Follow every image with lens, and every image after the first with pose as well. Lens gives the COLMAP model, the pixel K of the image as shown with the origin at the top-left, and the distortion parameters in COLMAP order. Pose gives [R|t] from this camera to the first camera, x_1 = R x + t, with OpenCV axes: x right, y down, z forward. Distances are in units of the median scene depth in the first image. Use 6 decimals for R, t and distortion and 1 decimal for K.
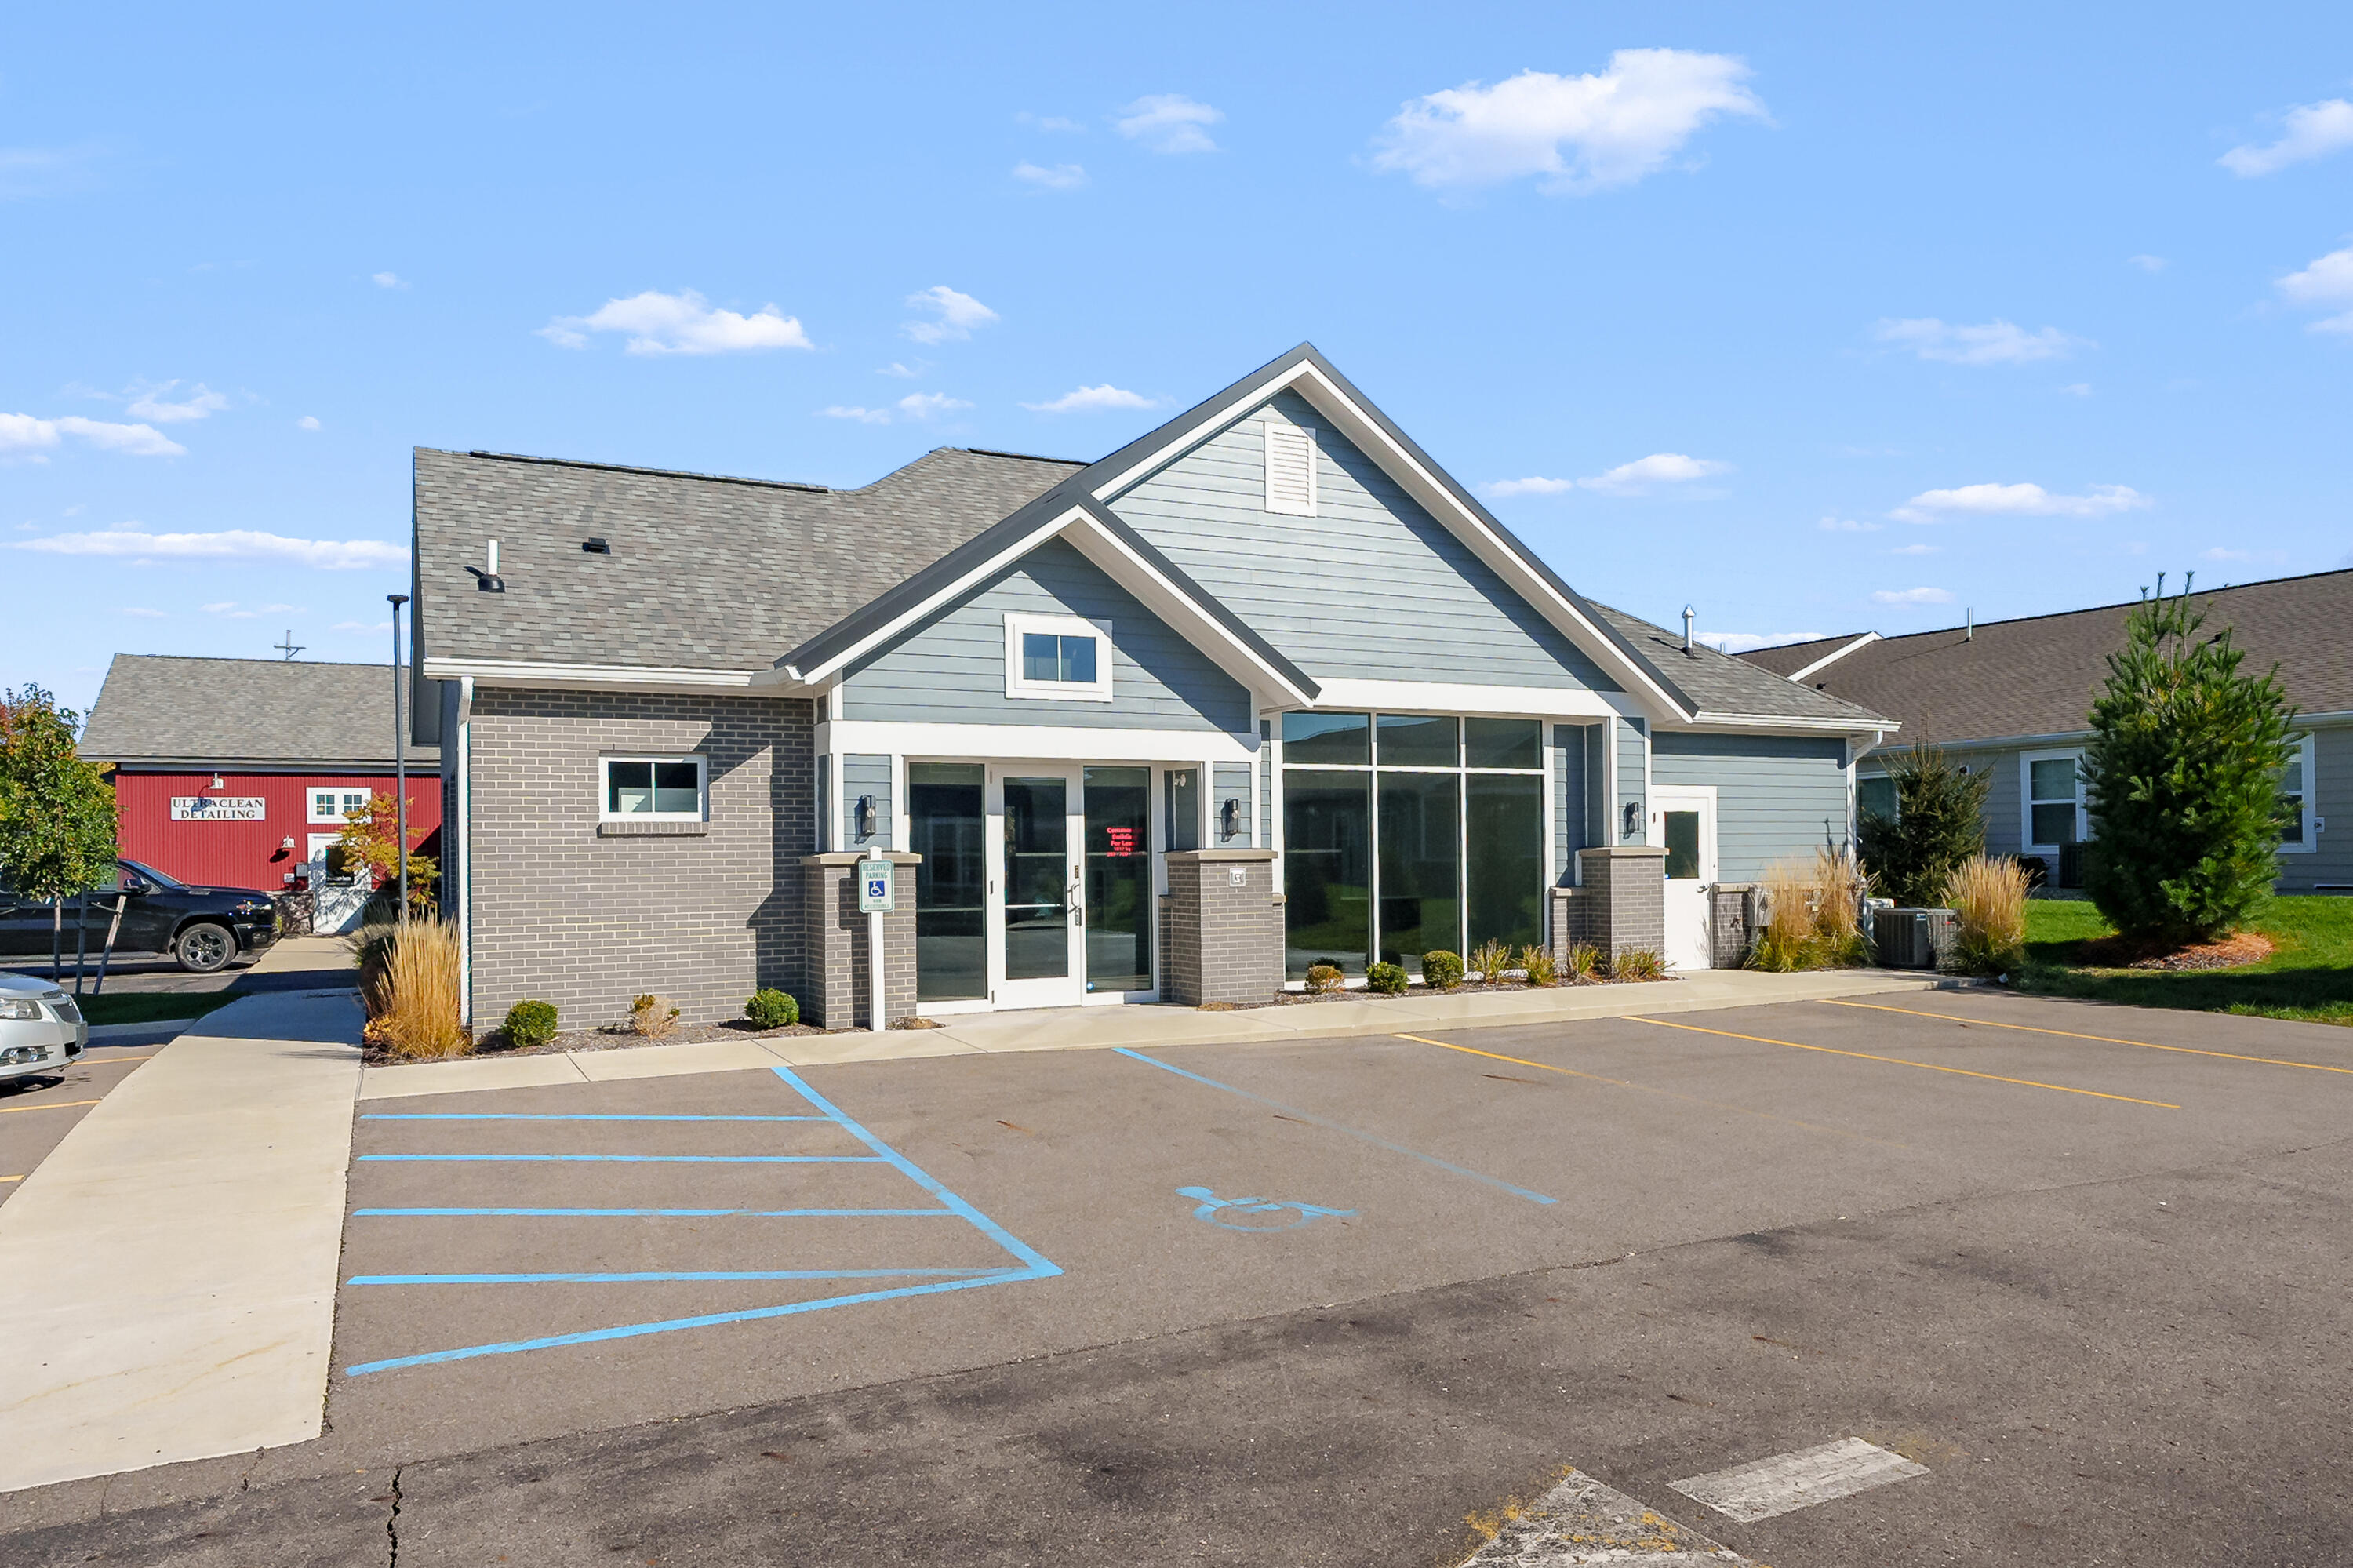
lens RADIAL K [[1194.1, 0, 1176.8], [0, 1194.1, 777.1], [0, 0, 1]] dist [-0.006026, 0.001612]
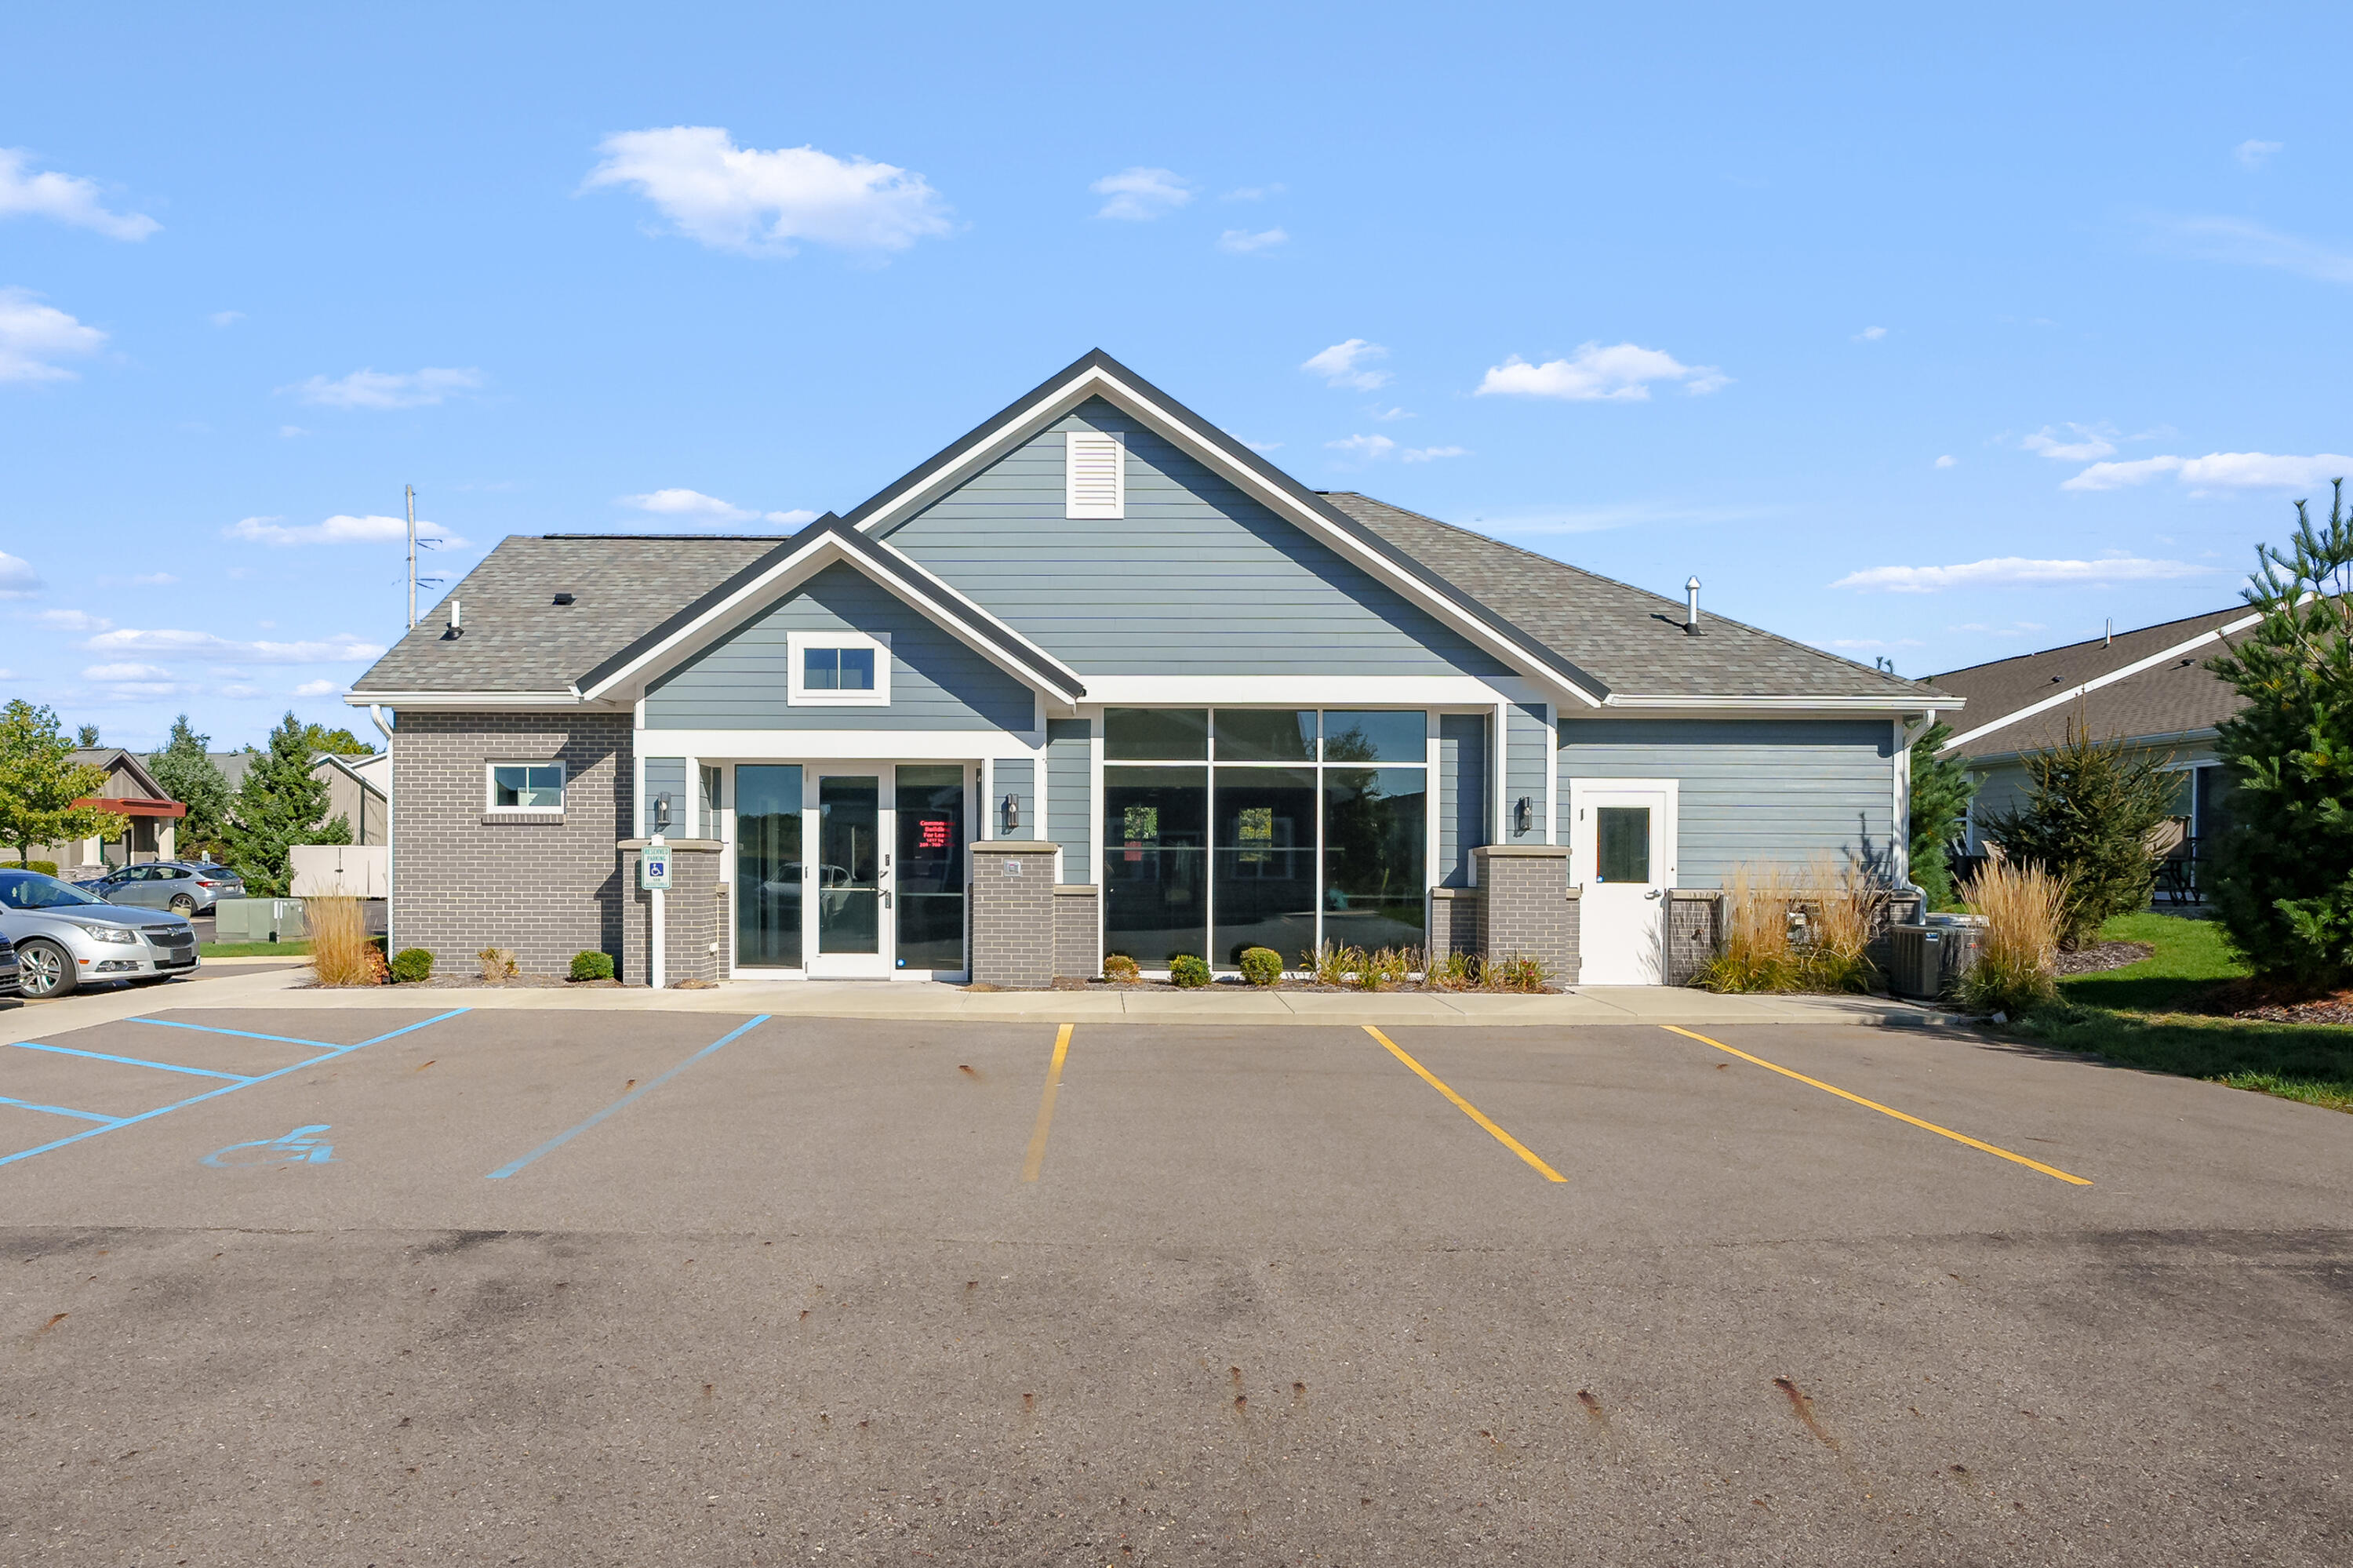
lens RADIAL K [[1070.8, 0, 1176.2], [0, 1070.8, 809.1], [0, 0, 1]] dist [-0.001716, 0.000272]
pose [[0.926952, -0.001575, -0.375178, 0.532948], [0.009590, 0.999764, 0.019497, 0.014267], [0.375059, -0.021671, 0.926748, 0.170793]]
